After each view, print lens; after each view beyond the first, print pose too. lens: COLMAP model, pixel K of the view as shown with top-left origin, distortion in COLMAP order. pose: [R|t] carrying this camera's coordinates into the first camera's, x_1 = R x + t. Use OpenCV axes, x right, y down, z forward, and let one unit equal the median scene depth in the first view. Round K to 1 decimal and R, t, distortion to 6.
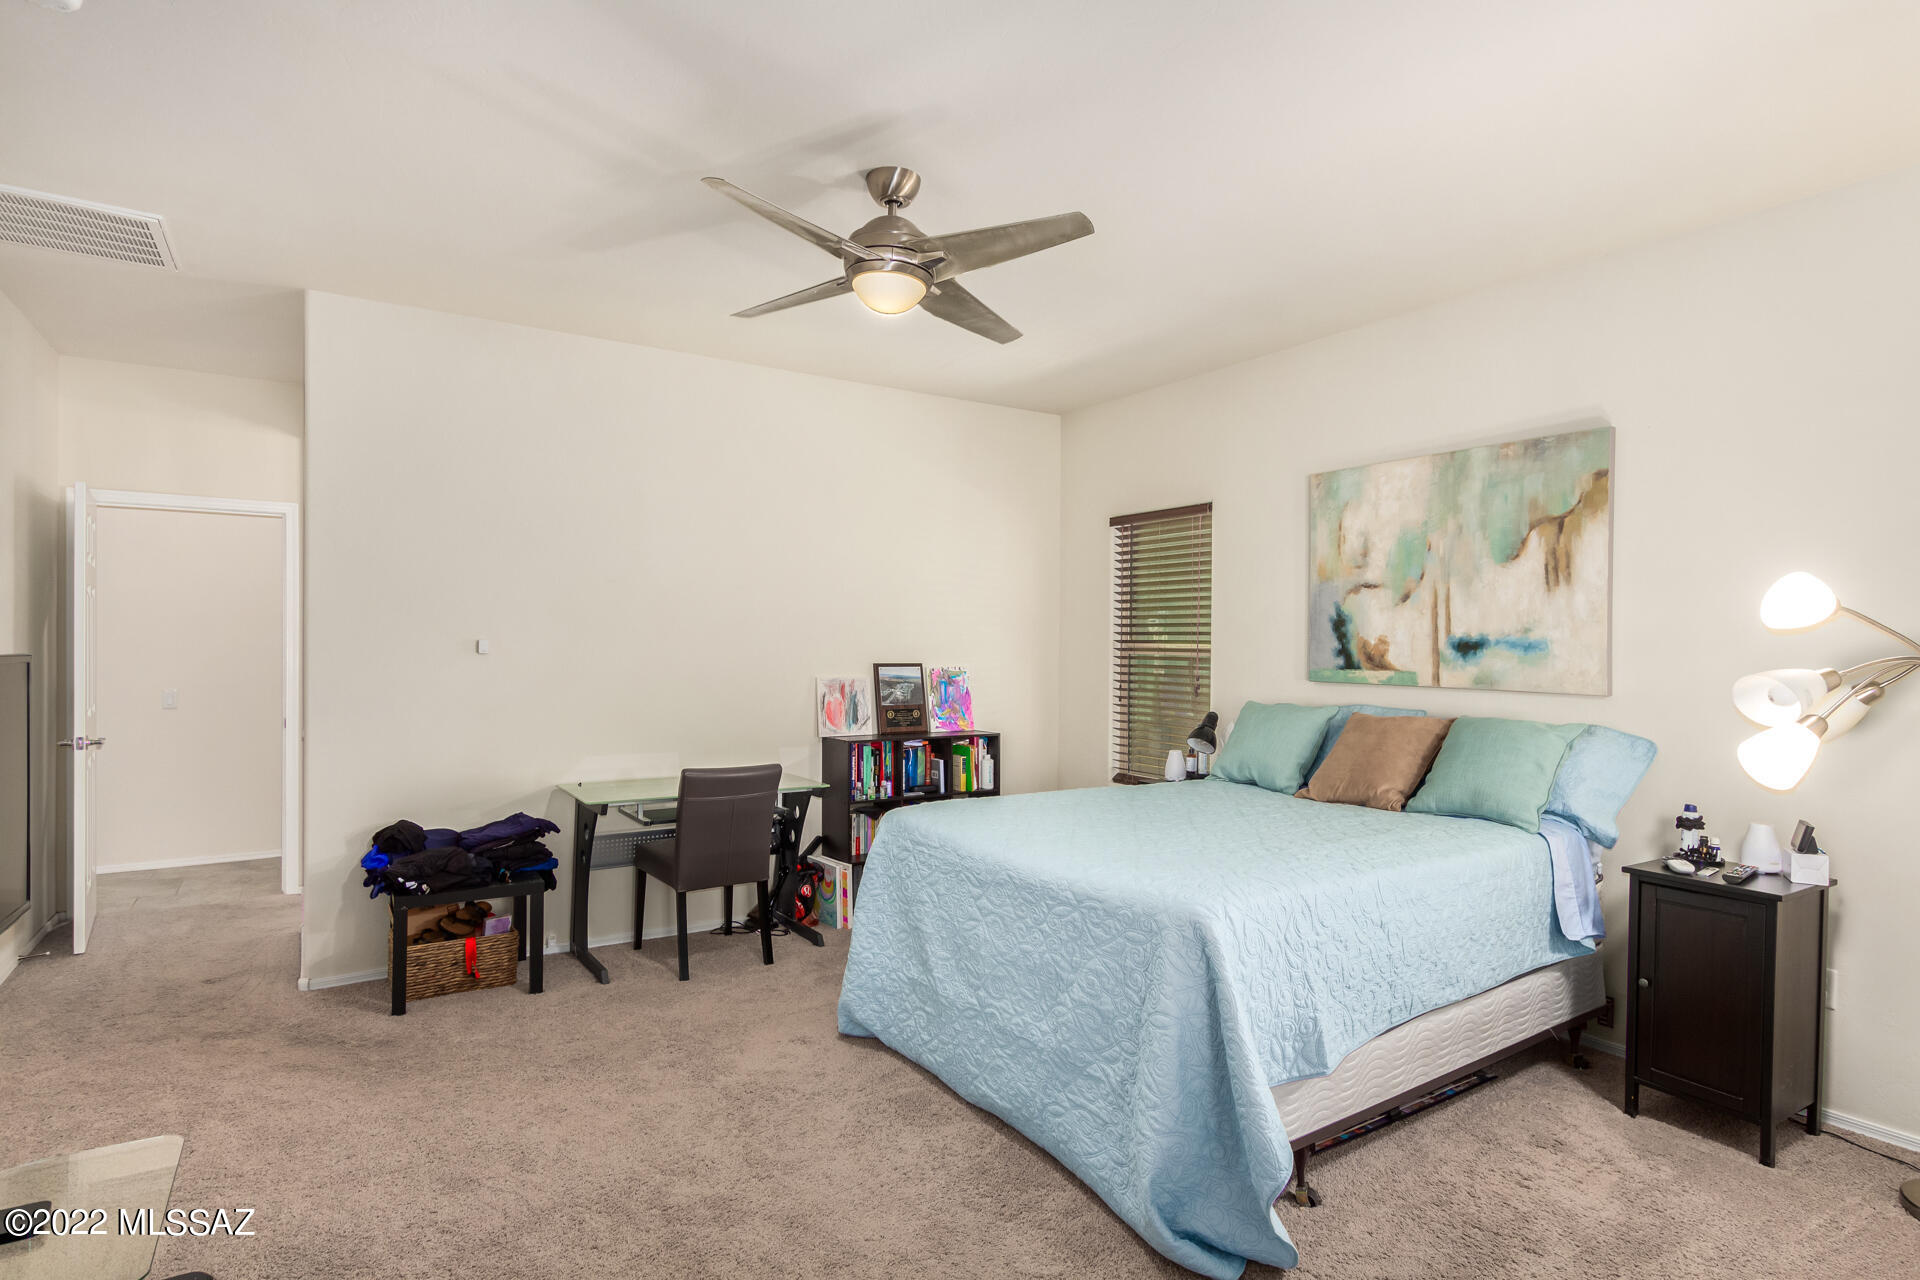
lens RADIAL K [[1010.0, 0, 961.1], [0, 1010.0, 650.3], [0, 0, 1]] dist [-0.001179, 0.000804]
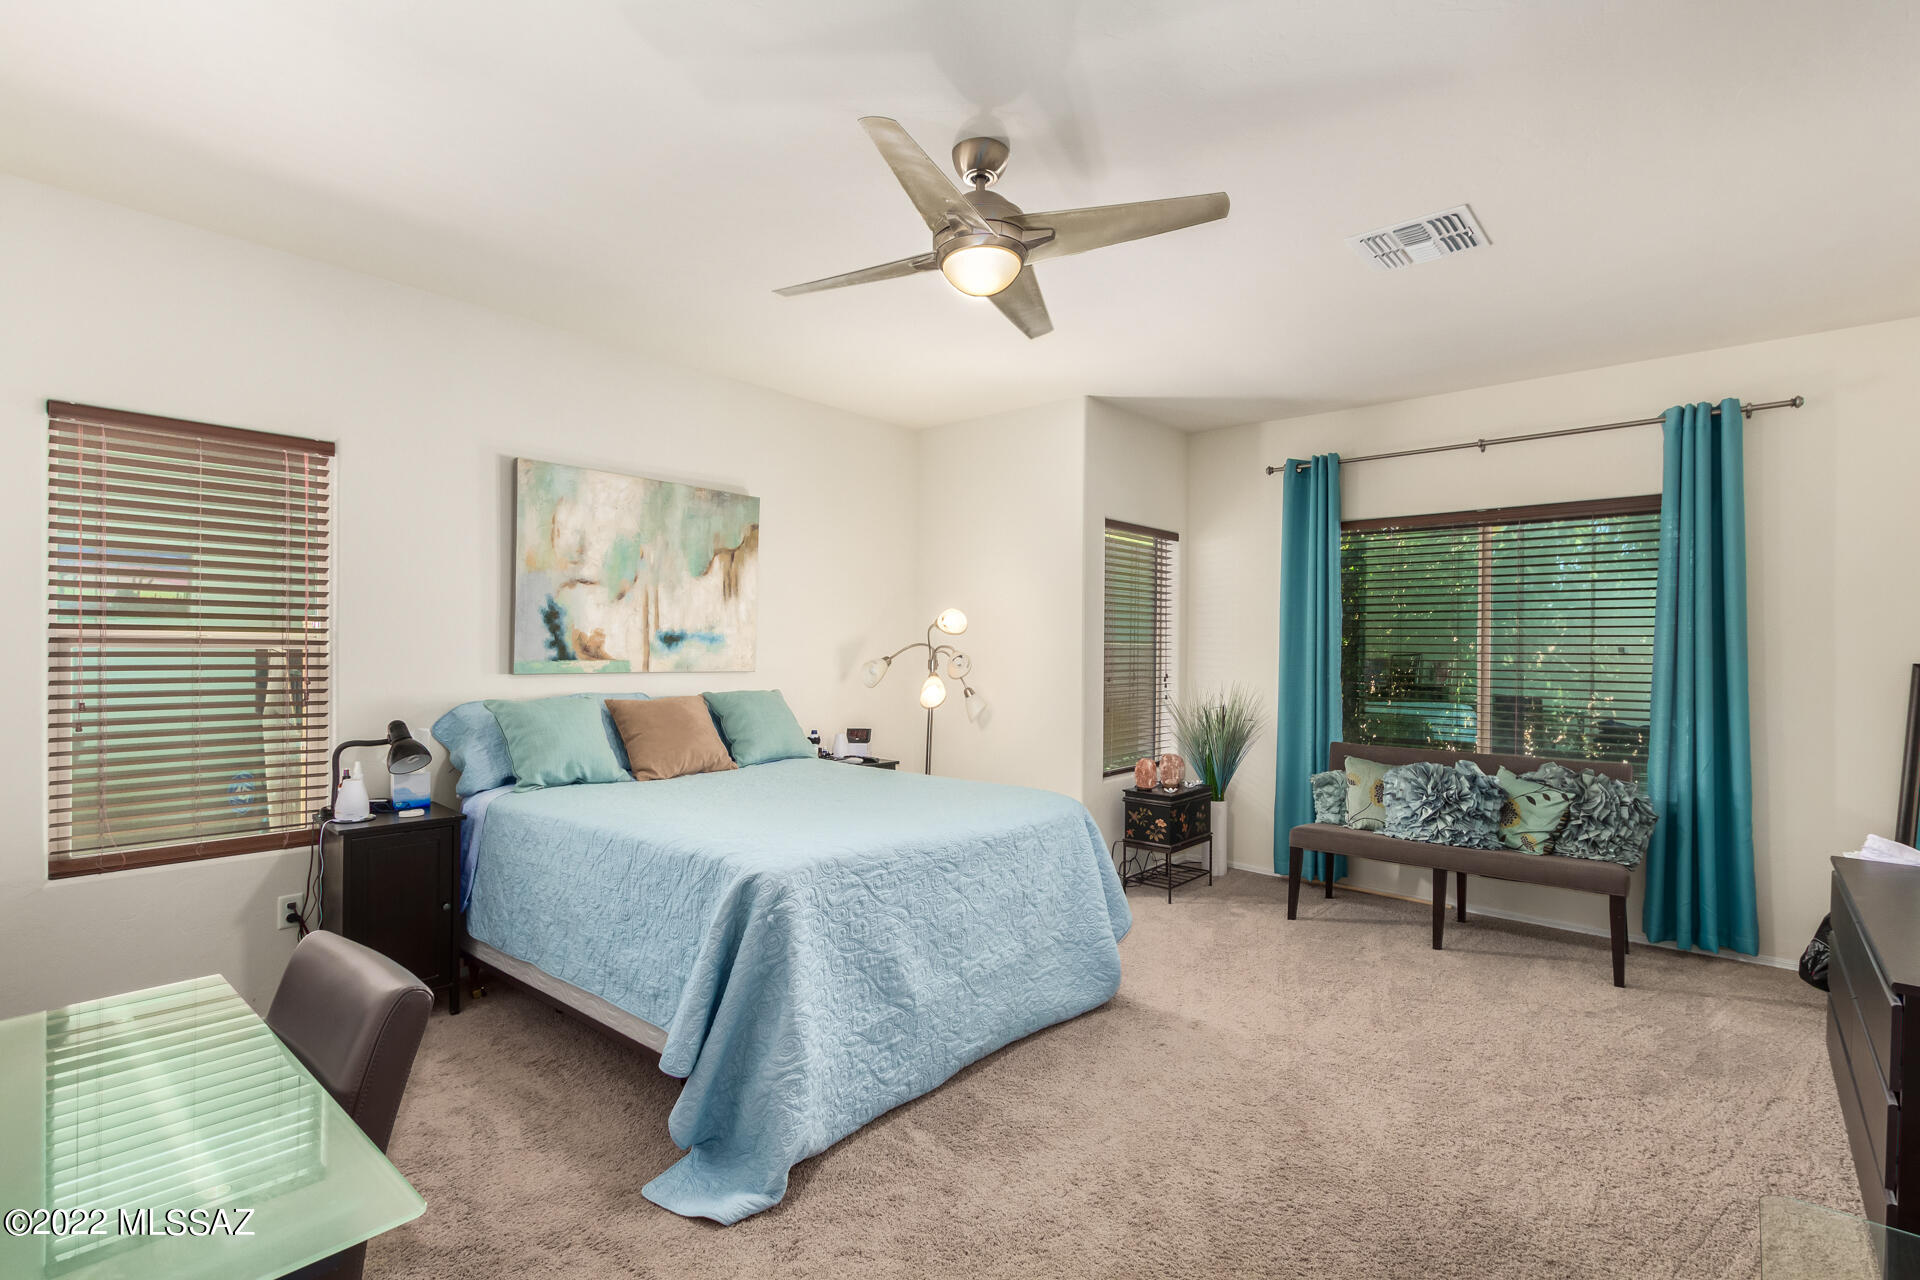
lens RADIAL K [[890.5, 0, 967.6], [0, 890.5, 648.2], [0, 0, 1]] dist [0.001717, -0.000126]
pose [[-0.291327, -0.012887, 0.956537, -0.667891], [-0.006060, 0.999914, 0.011626, -0.007356], [-0.956604, -0.002409, -0.291381, 0.958148]]
